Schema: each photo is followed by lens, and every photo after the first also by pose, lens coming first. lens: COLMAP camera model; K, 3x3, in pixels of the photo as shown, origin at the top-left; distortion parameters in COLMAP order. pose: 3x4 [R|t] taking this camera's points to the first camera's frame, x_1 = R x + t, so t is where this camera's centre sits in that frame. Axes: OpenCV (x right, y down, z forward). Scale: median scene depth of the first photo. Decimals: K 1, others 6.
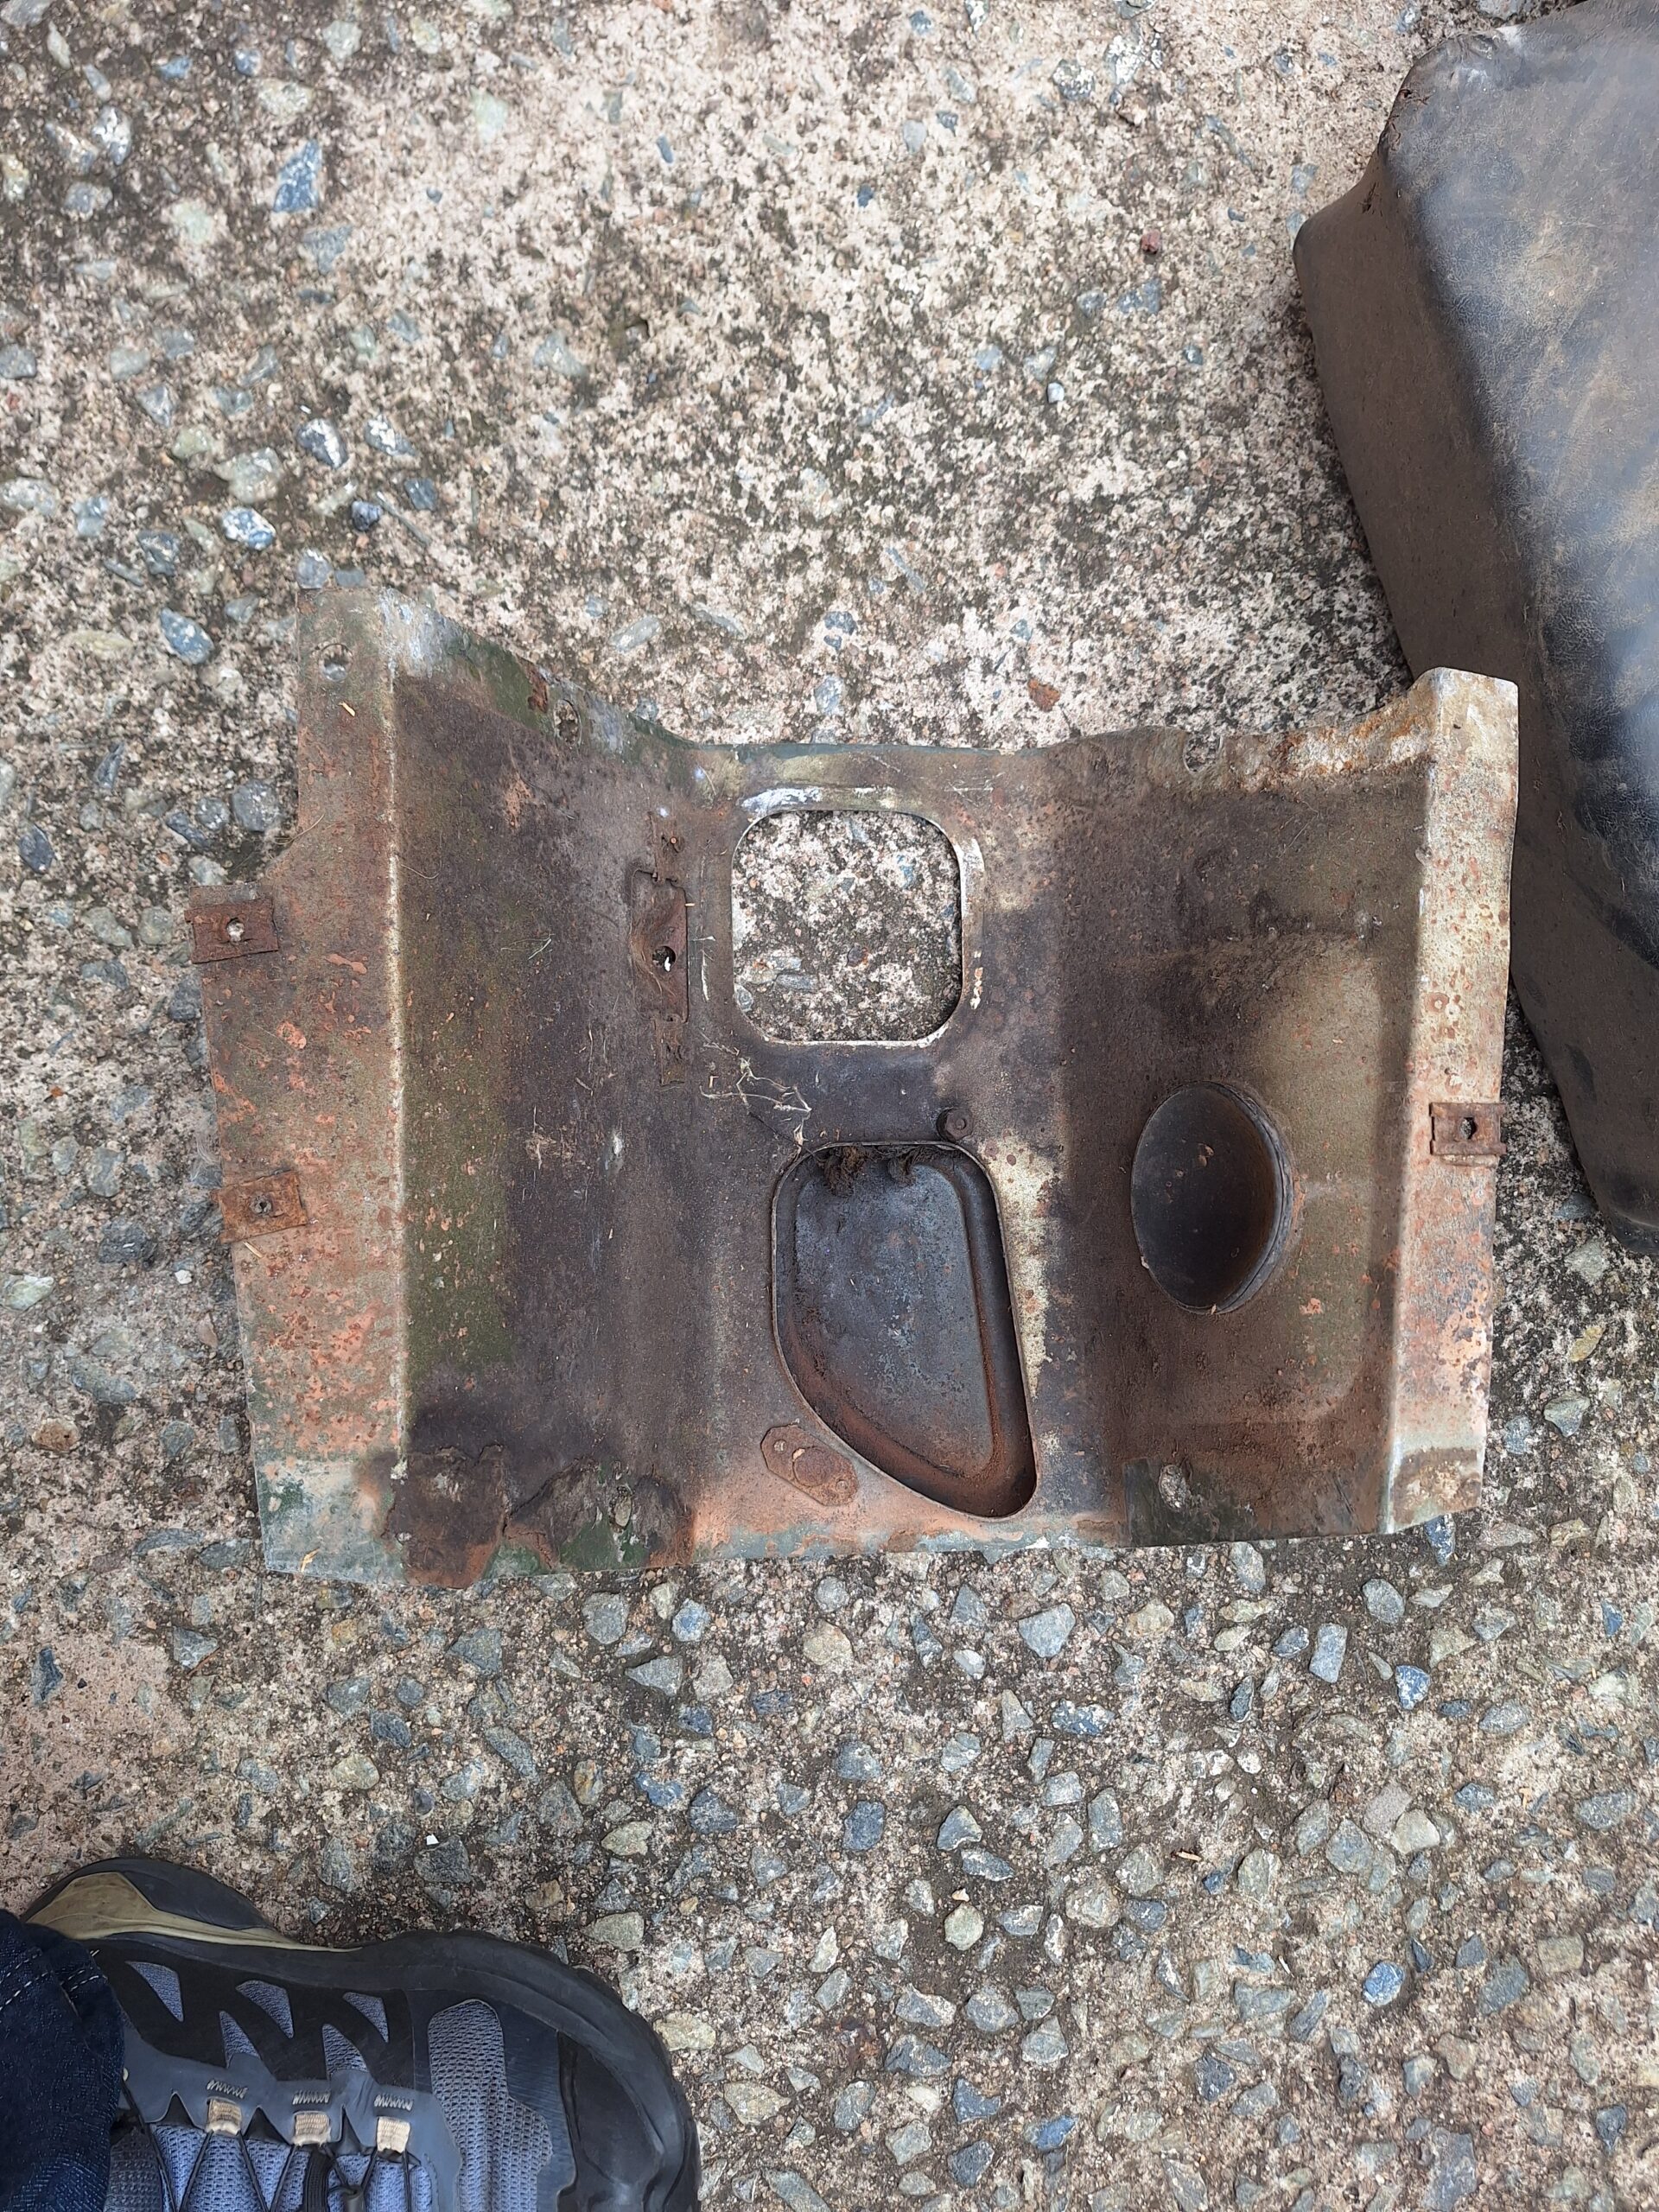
lens RADIAL K [[1591.9, 0, 835.9], [0, 1591.9, 1148.4], [0, 0, 1]] dist [0.050275, -0.116201]
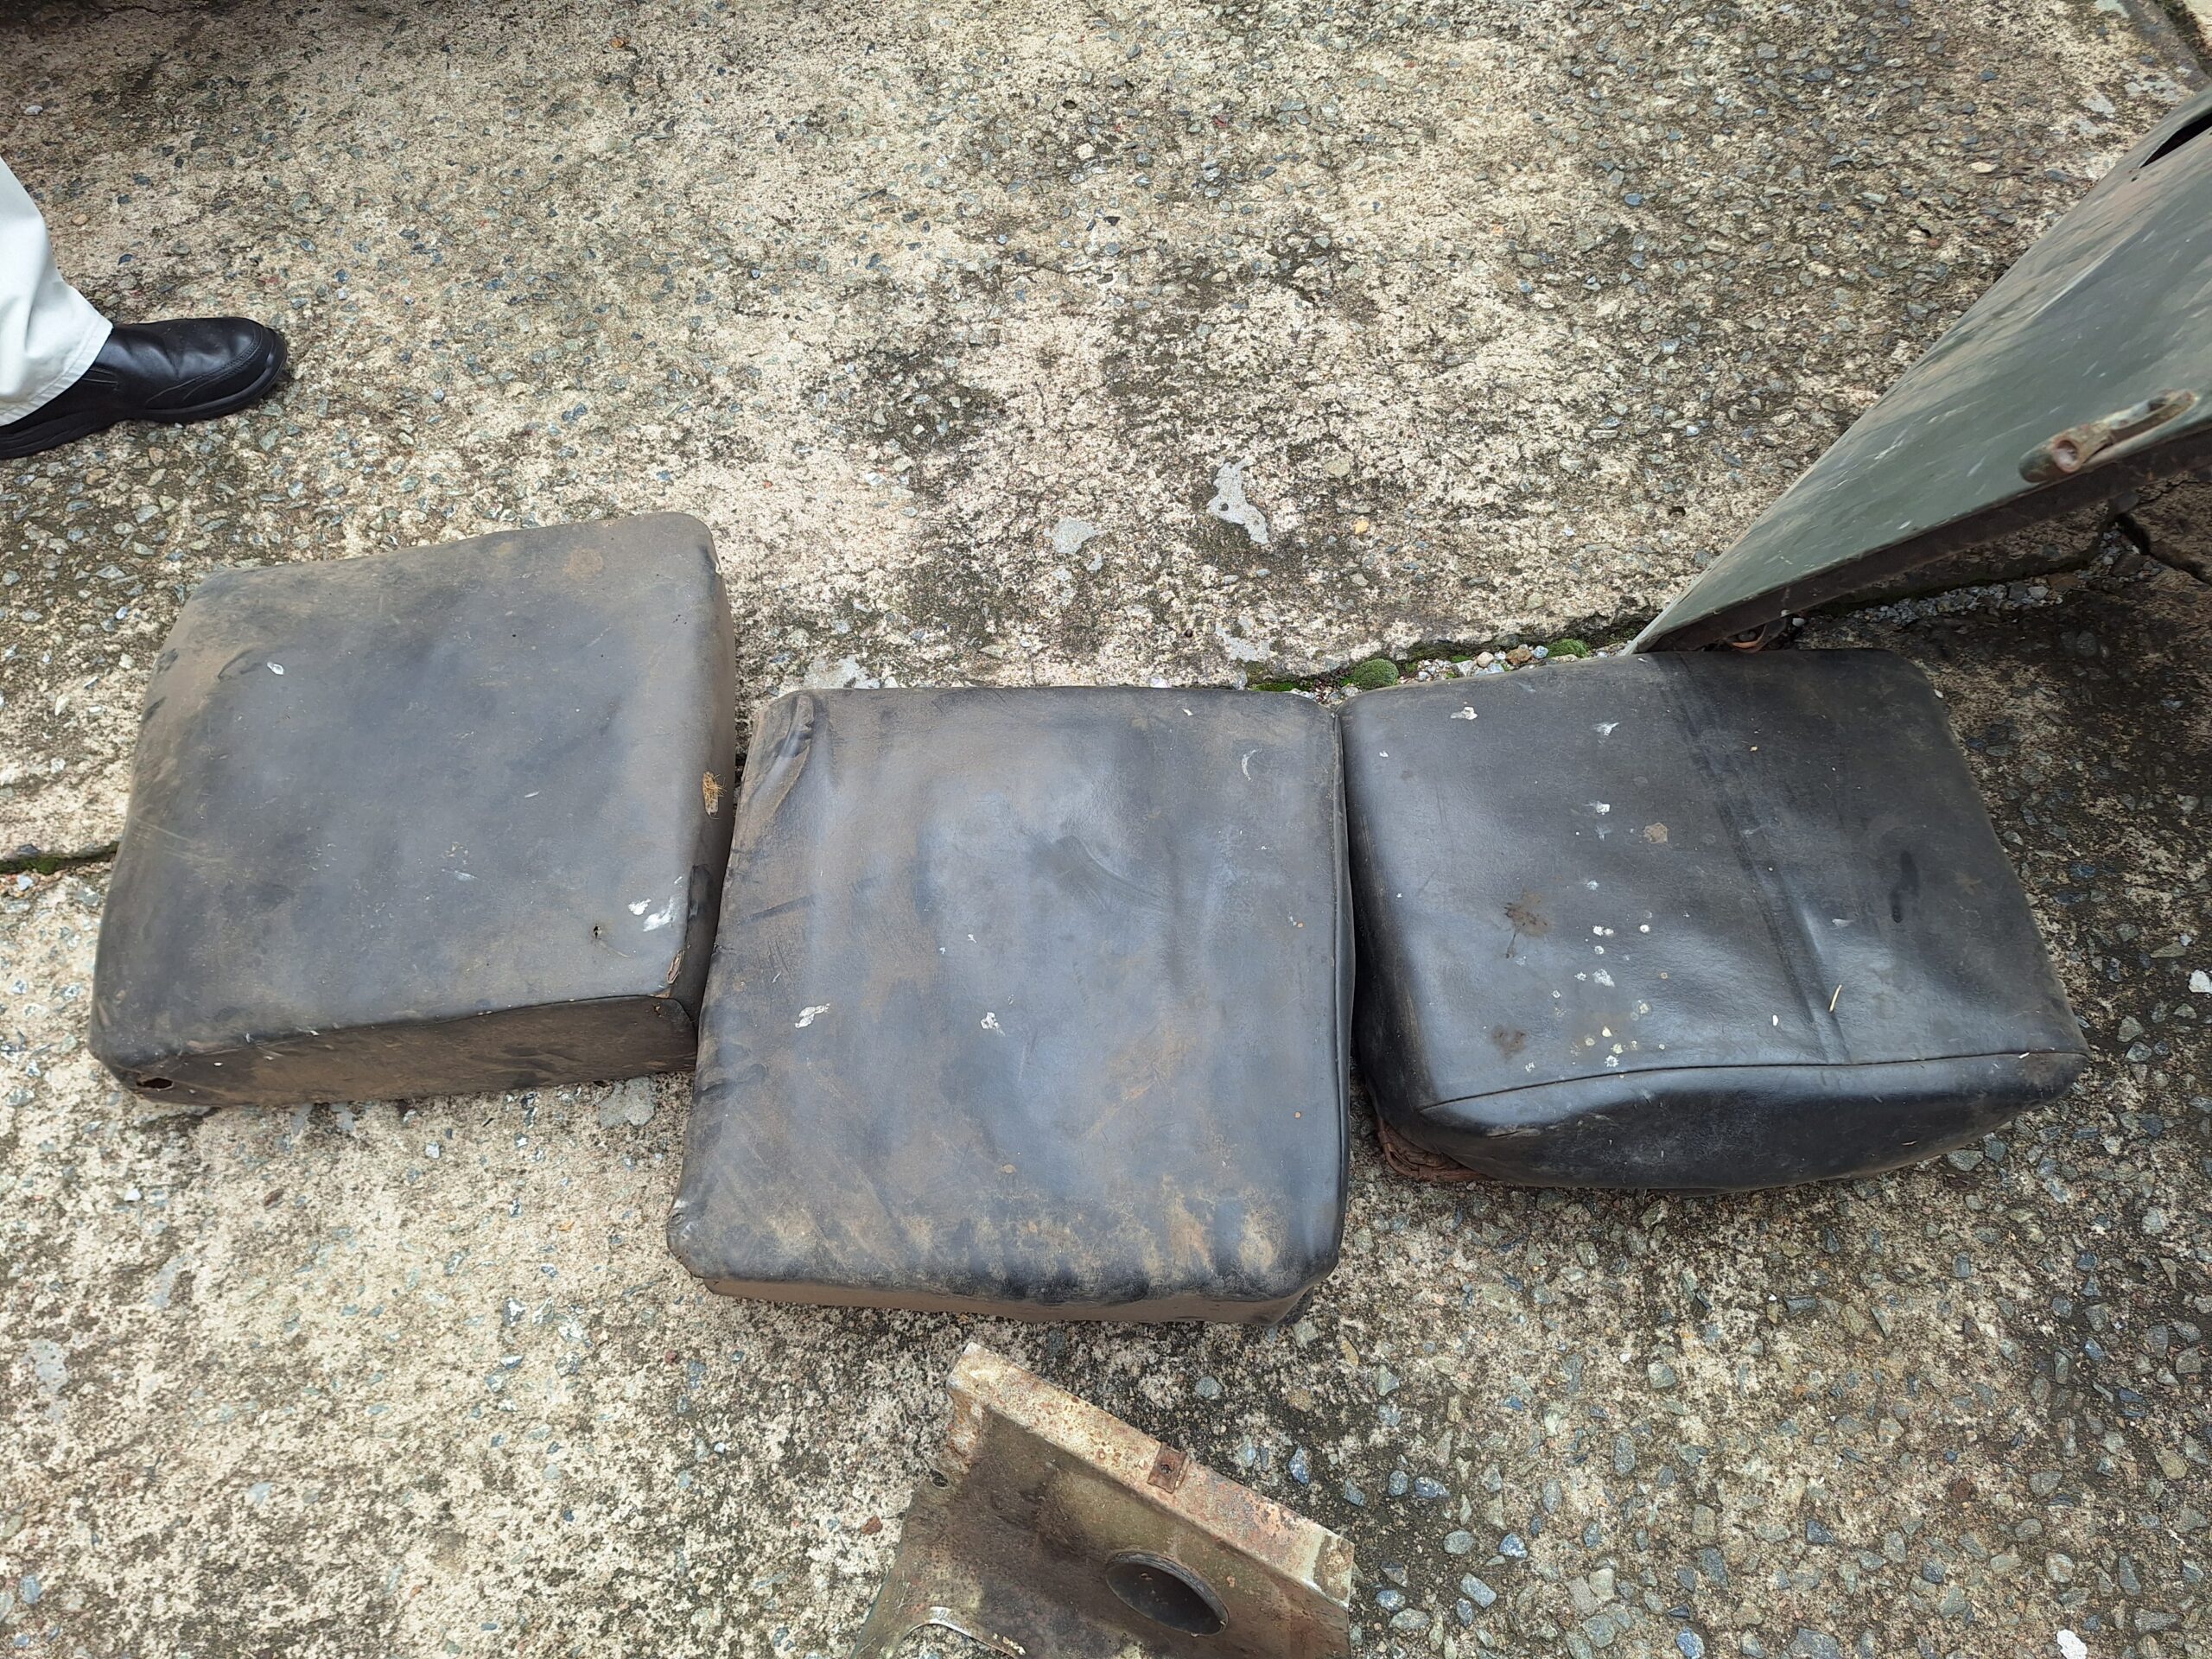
lens RADIAL K [[1548.0, 0, 1106.0], [0, 1548.0, 829.5], [0, 0, 1]] dist [0.061259, -0.105891]
pose [[0.379794, -0.856927, 0.348472, 0.282516], [0.923146, 0.326794, -0.202502, 0.037417], [0.059650, 0.398600, 0.915183, -0.793630]]
